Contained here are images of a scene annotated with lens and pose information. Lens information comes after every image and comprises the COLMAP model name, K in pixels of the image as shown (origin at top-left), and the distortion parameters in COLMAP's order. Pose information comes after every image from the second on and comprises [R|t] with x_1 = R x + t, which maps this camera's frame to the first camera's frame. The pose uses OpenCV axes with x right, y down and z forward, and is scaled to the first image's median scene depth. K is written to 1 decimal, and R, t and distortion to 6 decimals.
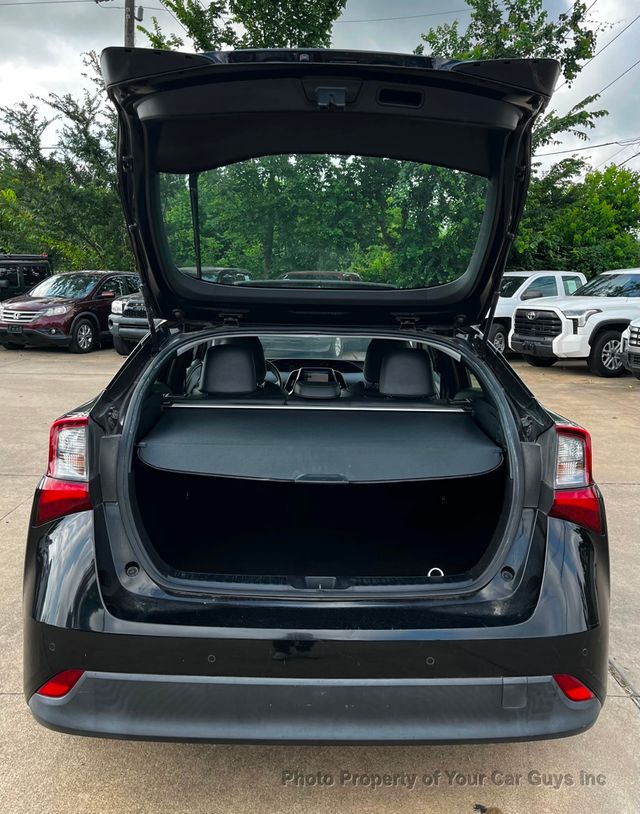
lens RADIAL K [[737.9, 0, 328.5], [0, 737.9, 393.7], [0, 0, 1]] dist [0.027253, -0.019850]
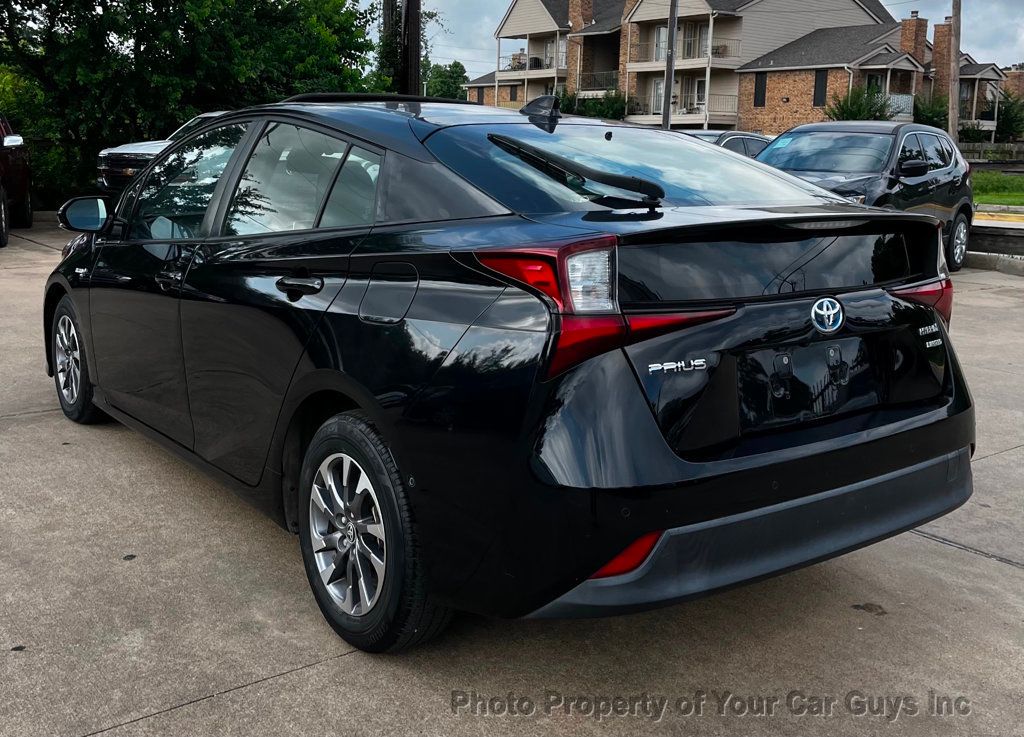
lens RADIAL K [[1001.2, 0, 512.1], [0, 1001.2, 329.9], [0, 0, 1]] dist [0.021430, 0.012067]
pose [[0.821852, -0.105256, 0.559893, -0.140515], [0.080343, 0.994376, 0.069002, 0.006893], [-0.564007, -0.011726, 0.825686, 0.020159]]
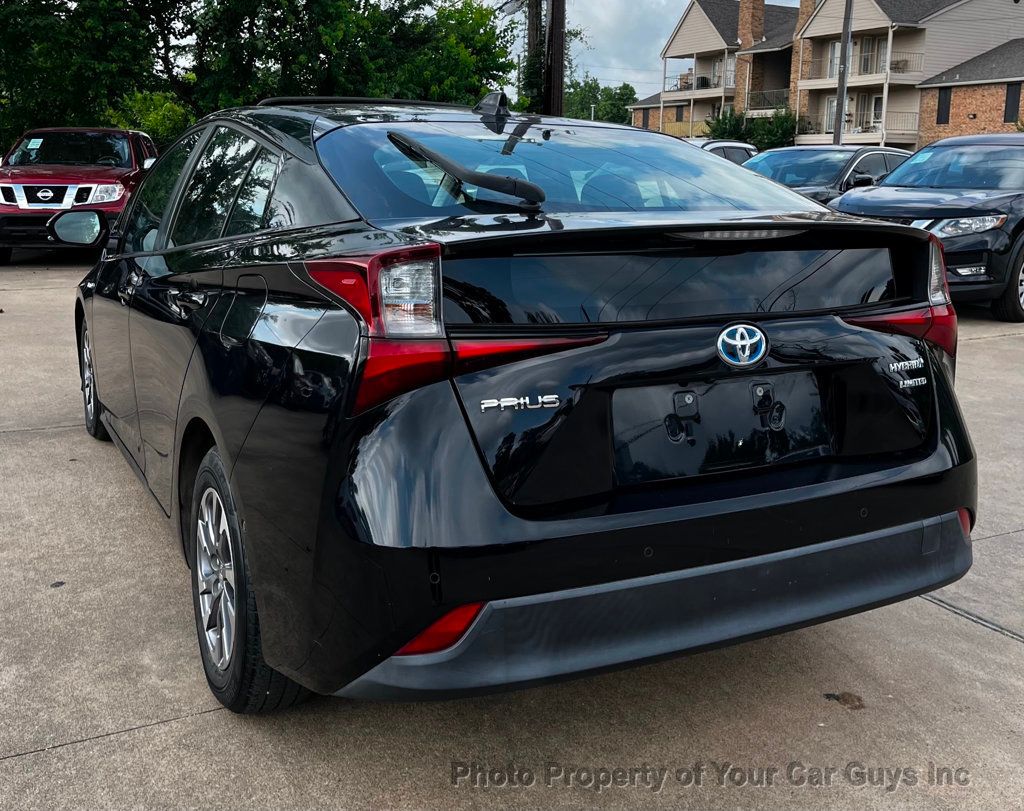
lens RADIAL K [[1011.2, 0, 513.6], [0, 1011.2, 347.1], [0, 0, 1]] dist [0.012572, 0.009925]
pose [[0.901612, -0.082660, 0.424574, -0.089183], [0.067513, 0.996433, 0.050626, 0.011435], [-0.427244, -0.016981, 0.903977, 0.017195]]
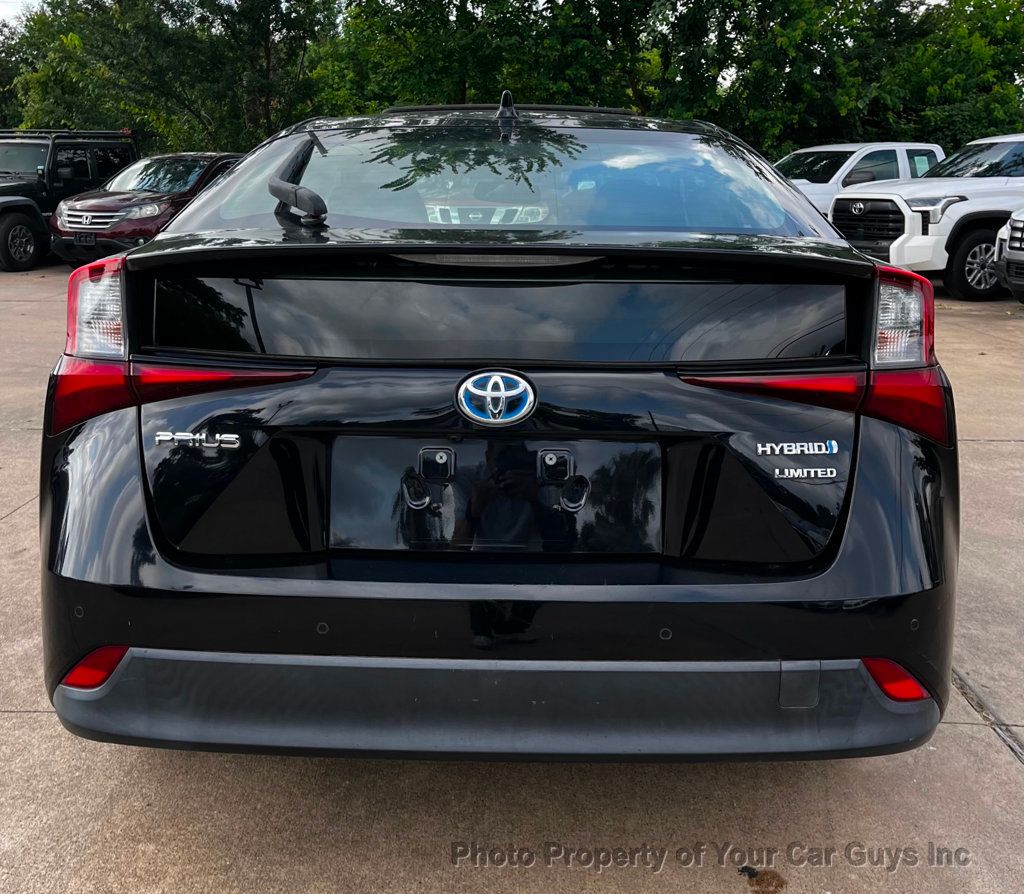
lens RADIAL K [[1087.1, 0, 511.7], [0, 1087.1, 428.6], [0, 0, 1]] dist [0.009845, 0.045518]
pose [[0.999178, -0.004991, -0.040230, 0.005644], [0.007999, 0.997154, 0.074962, 0.014827], [0.039741, -0.075222, 0.996375, 0.010373]]
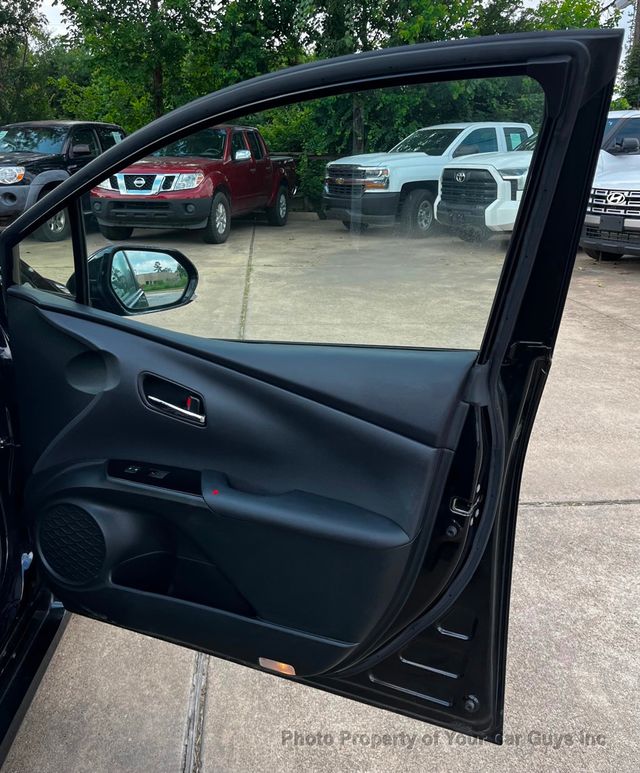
lens RADIAL K [[701.6, 0, 319.6], [0, 701.6, 396.7], [0, 0, 1]] dist [0.013520, 0.002609]
pose [[0.999041, -0.026082, 0.035166, 0.095183], [0.019215, 0.982906, 0.183105, -0.016092], [-0.039341, -0.182254, 0.982464, 0.236419]]
